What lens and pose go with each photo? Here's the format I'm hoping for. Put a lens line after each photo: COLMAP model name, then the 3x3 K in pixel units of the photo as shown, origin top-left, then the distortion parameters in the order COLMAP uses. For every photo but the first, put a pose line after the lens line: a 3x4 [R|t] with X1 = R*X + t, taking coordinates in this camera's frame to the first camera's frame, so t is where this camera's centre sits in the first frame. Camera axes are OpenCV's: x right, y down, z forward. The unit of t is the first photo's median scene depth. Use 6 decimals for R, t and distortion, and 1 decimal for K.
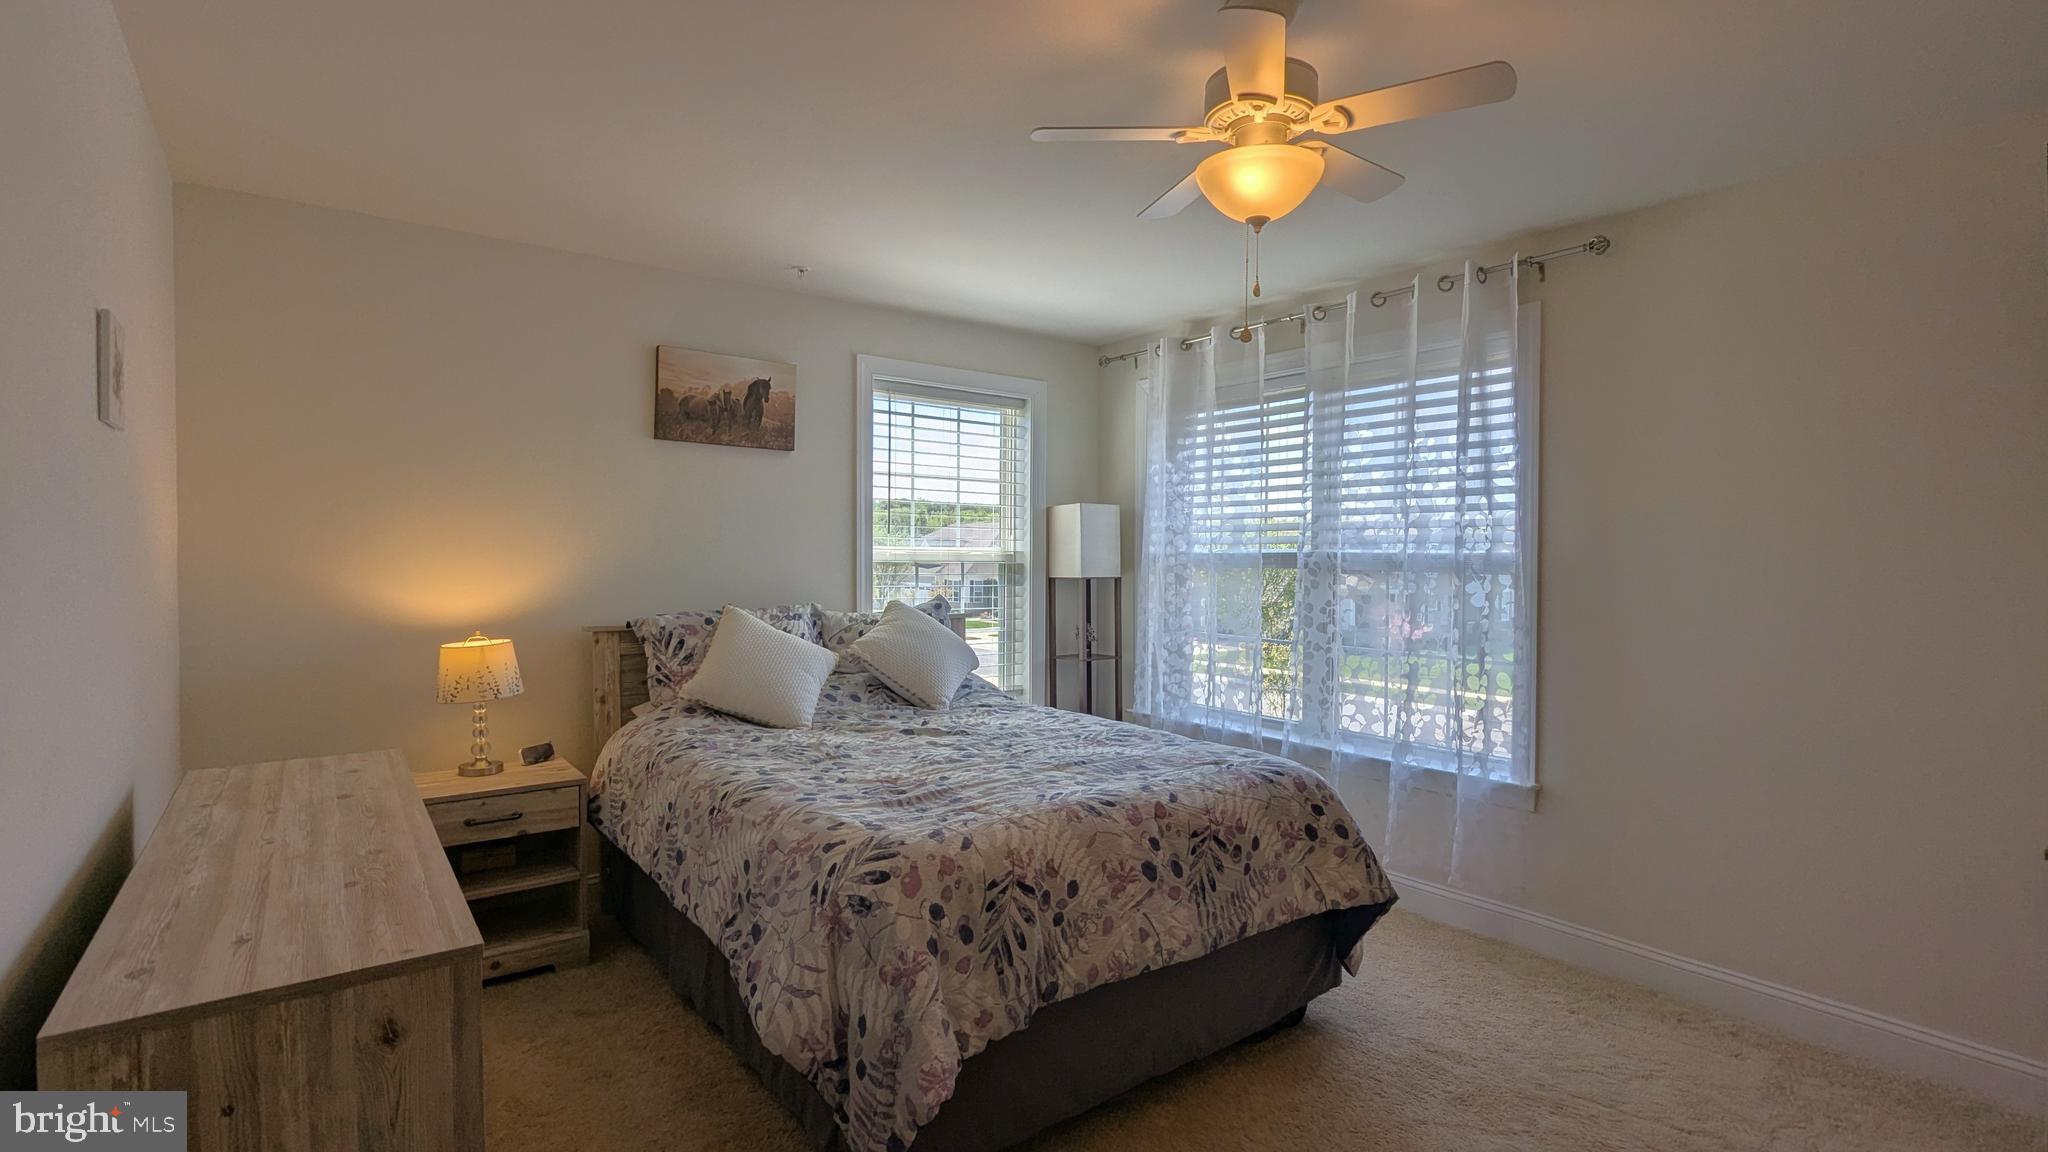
lens RADIAL K [[962.0, 0, 1017.6], [0, 962.0, 573.5], [0, 0, 1]] dist [0.002372, 0.000922]
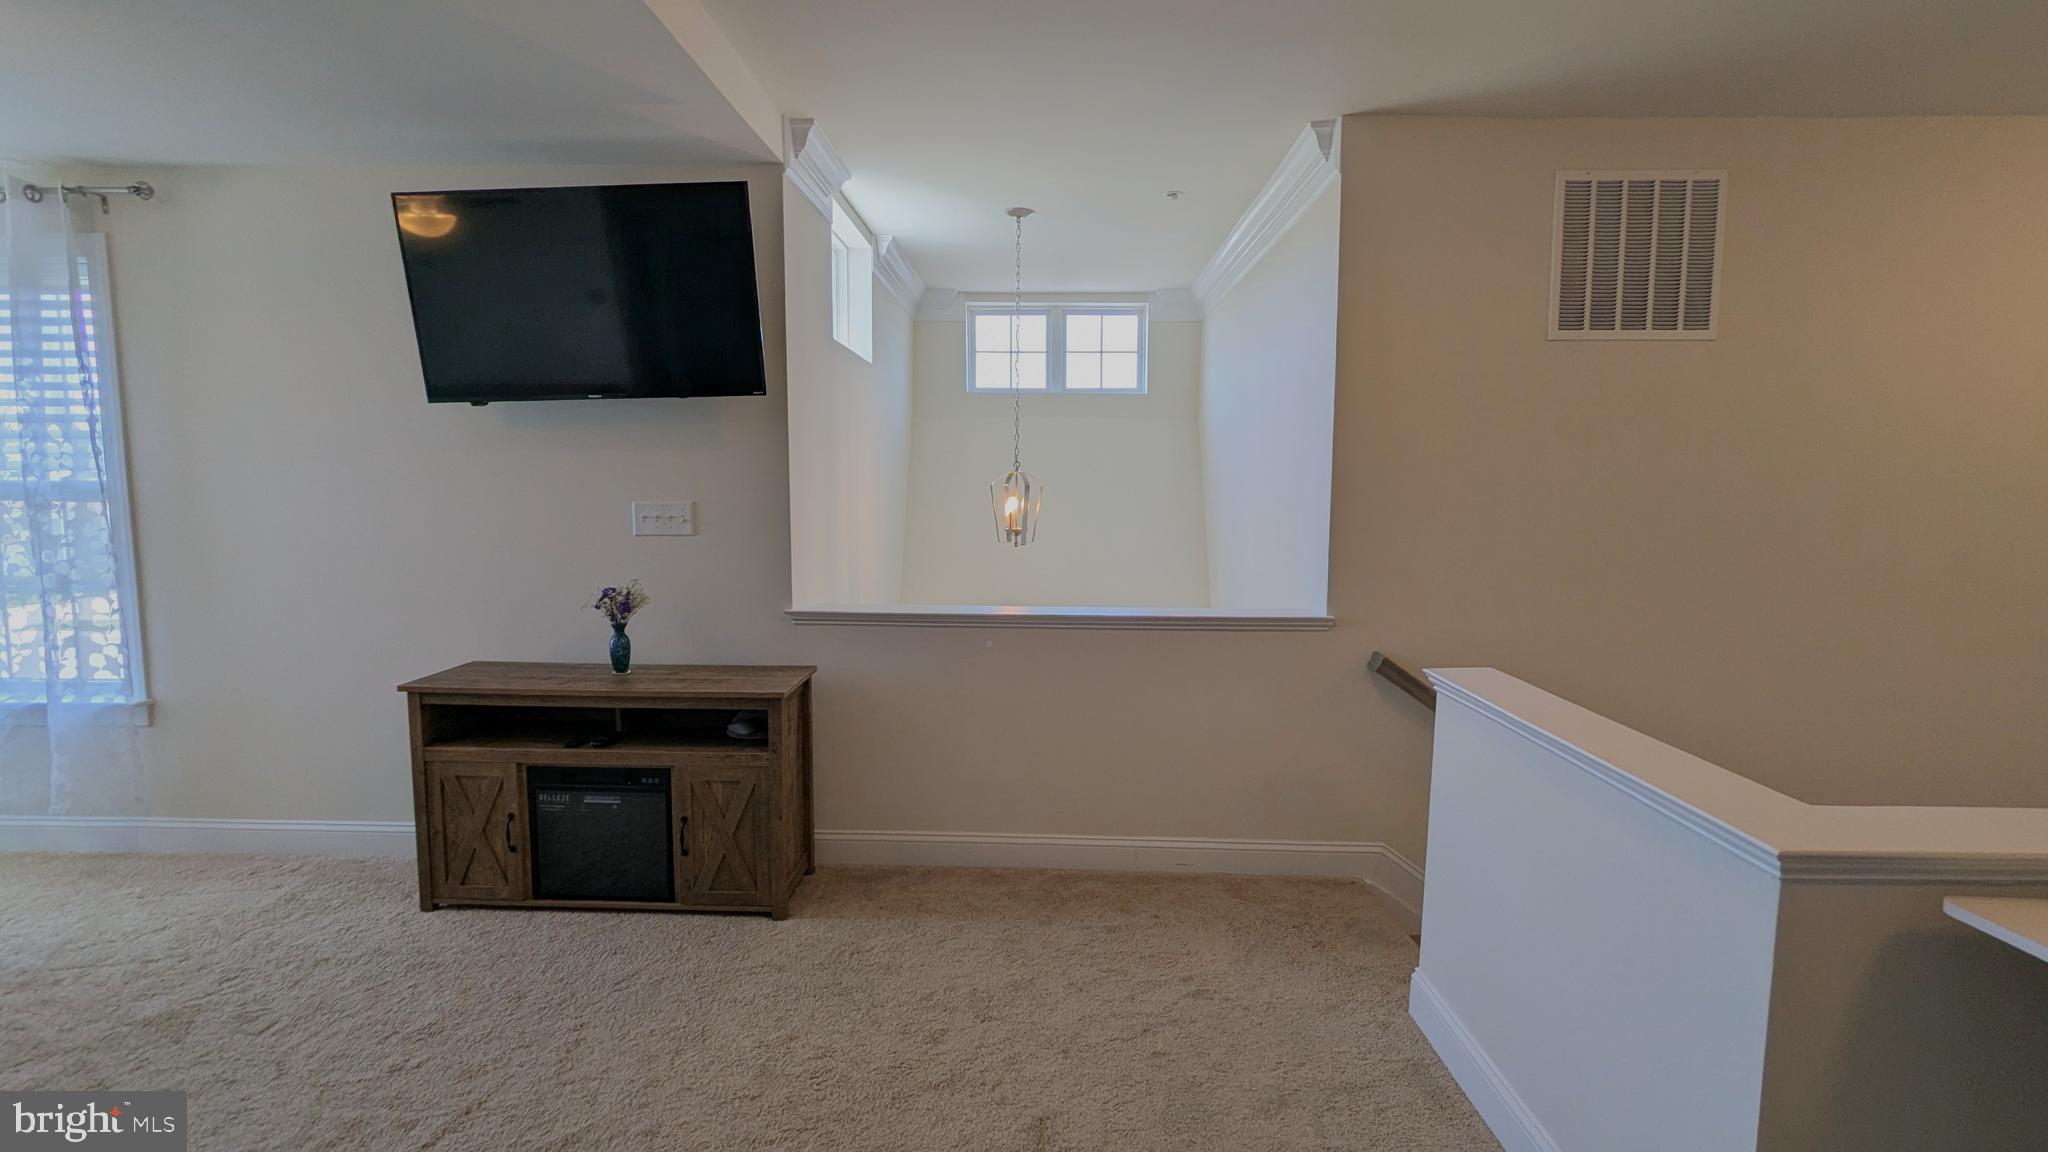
lens RADIAL K [[962.0, 0, 1023.4], [0, 962.0, 567.1], [0, 0, 1]] dist [0.002372, 0.000922]
pose [[0.619534, -0.070600, 0.781788, 0.316373], [0.014811, 0.996821, 0.078282, 0.004651], [-0.784830, -0.036920, 0.618611, -0.406895]]
